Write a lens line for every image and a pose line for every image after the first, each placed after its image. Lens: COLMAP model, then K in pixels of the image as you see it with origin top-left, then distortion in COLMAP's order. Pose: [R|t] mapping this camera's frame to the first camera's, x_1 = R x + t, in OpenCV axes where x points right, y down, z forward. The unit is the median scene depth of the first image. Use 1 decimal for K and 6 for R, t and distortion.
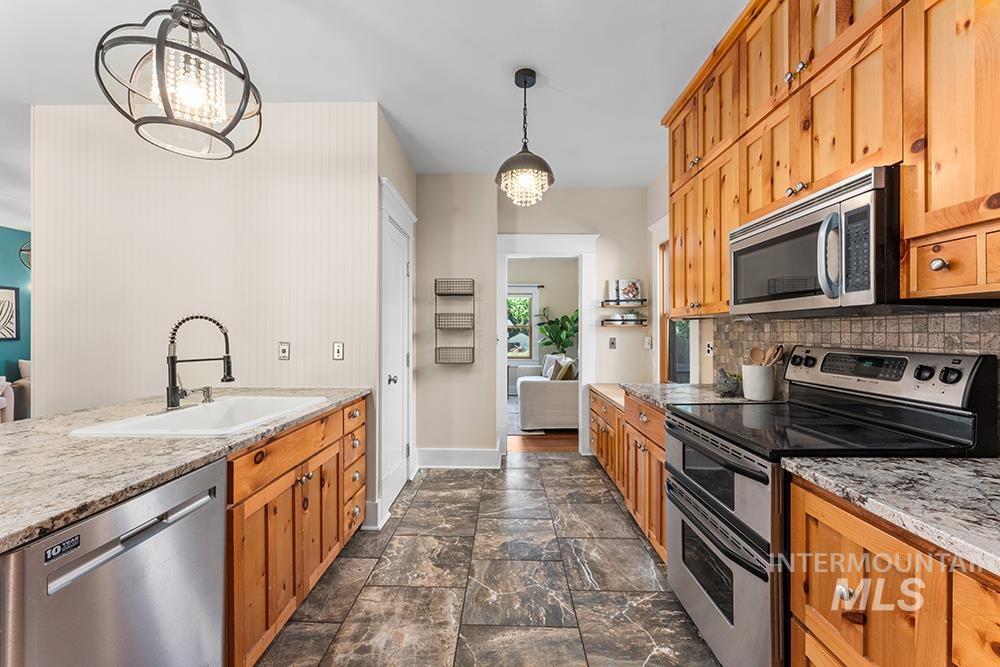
lens RADIAL K [[408.6, 0, 498.5], [0, 408.6, 332.0], [0, 0, 1]] dist [0.001160, -0.000016]
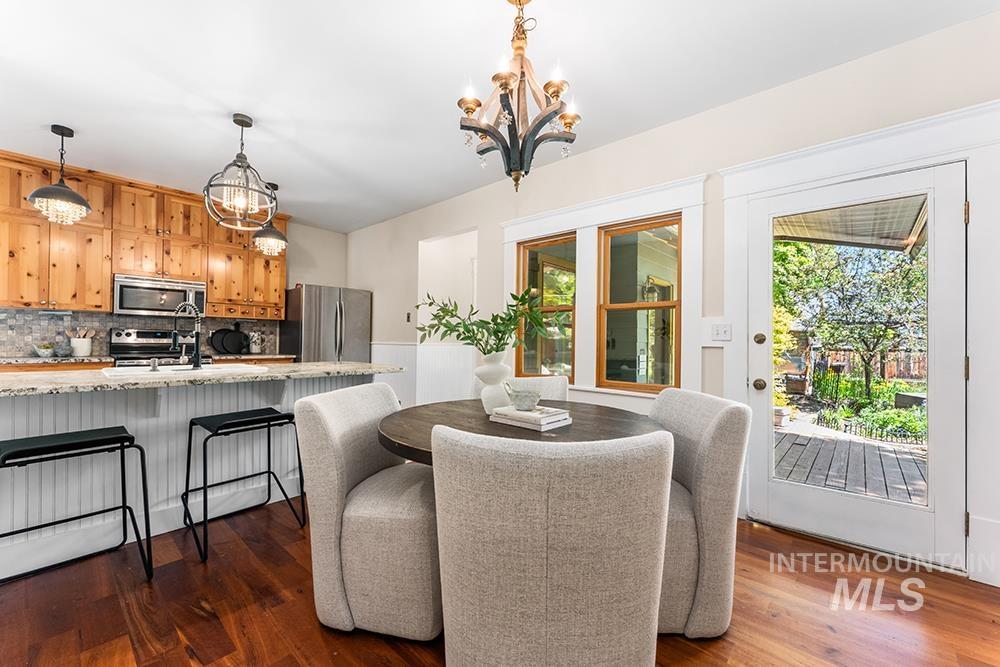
lens RADIAL K [[393.6, 0, 499.4], [0, 393.6, 338.0], [0, 0, 1]] dist [-0.000884, -0.000217]
pose [[-0.751900, -0.001181, 0.659276, -1.963593], [-0.010994, 0.999882, -0.010748, 0.074637], [-0.659185, -0.015329, -0.751825, 1.044116]]
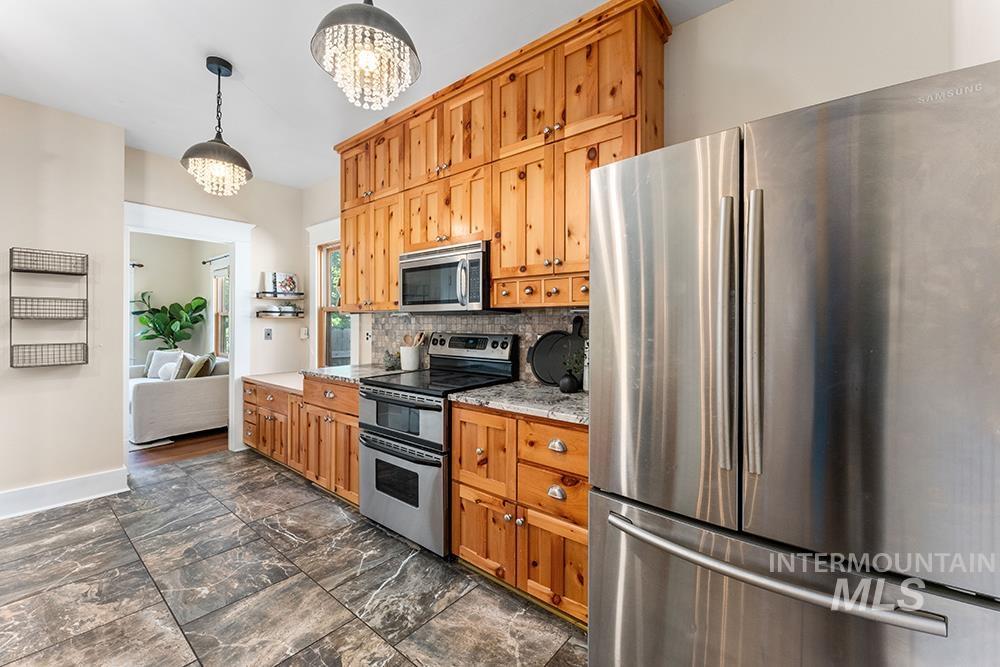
lens RADIAL K [[405.7, 0, 500.4], [0, 405.7, 322.8], [0, 0, 1]] dist [-0.000114, 0.000025]
pose [[0.618435, 0.001866, 0.785834, -0.292494], [-0.002018, 0.999998, -0.000787, -0.002893], [-0.785833, -0.001099, 0.618437, -0.144751]]
